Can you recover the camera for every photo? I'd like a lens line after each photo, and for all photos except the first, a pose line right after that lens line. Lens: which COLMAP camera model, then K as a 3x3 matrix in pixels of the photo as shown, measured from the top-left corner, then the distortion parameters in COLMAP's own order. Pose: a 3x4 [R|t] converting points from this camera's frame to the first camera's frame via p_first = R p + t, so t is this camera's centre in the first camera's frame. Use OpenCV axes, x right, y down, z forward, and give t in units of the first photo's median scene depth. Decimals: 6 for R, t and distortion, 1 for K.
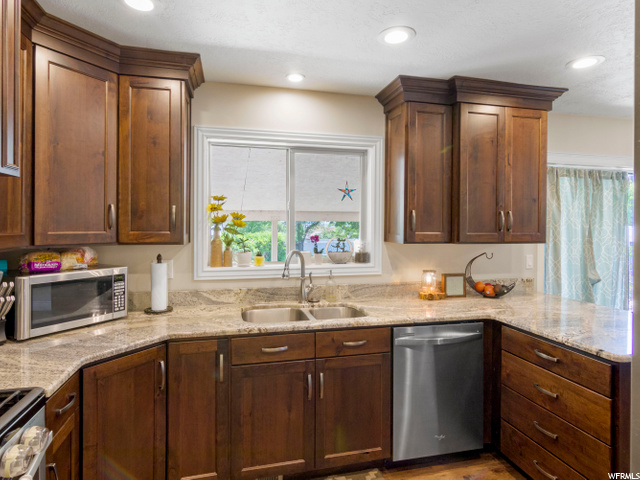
lens RADIAL K [[370.8, 0, 316.8], [0, 370.8, 229.5], [0, 0, 1]] dist [-0.000314, -0.000527]
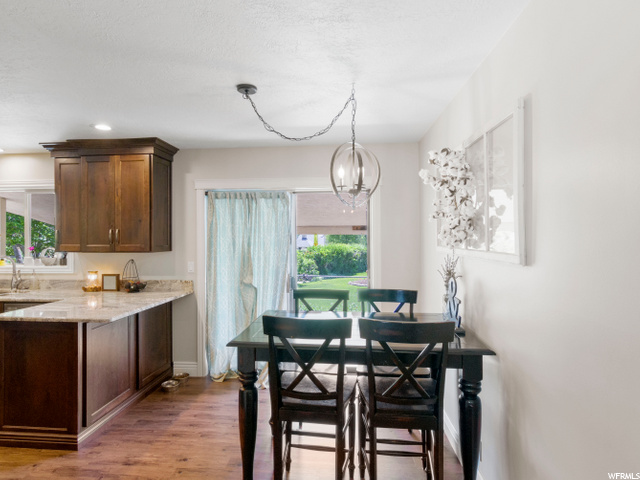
lens RADIAL K [[370.8, 0, 316.8], [0, 370.8, 229.5], [0, 0, 1]] dist [-0.000314, -0.000527]
pose [[0.944122, -0.016292, -0.329192, 1.597311], [0.006538, 0.999507, -0.030716, -0.000888], [0.329530, 0.026847, 0.943763, -0.065768]]
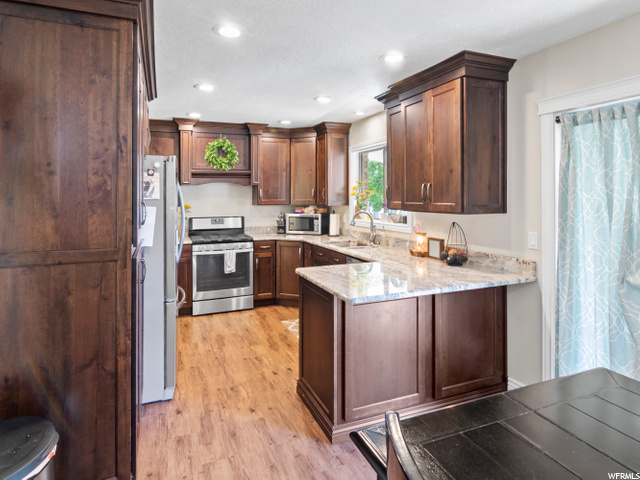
lens RADIAL K [[377.2, 0, 317.1], [0, 377.2, 197.8], [0, 0, 1]] dist [0.001255, 0.000561]
pose [[0.147872, -0.000610, -0.989006, 1.501597], [-0.003622, 0.999993, -0.001159, -0.003654], [0.989000, 0.003754, 0.147869, 0.474752]]
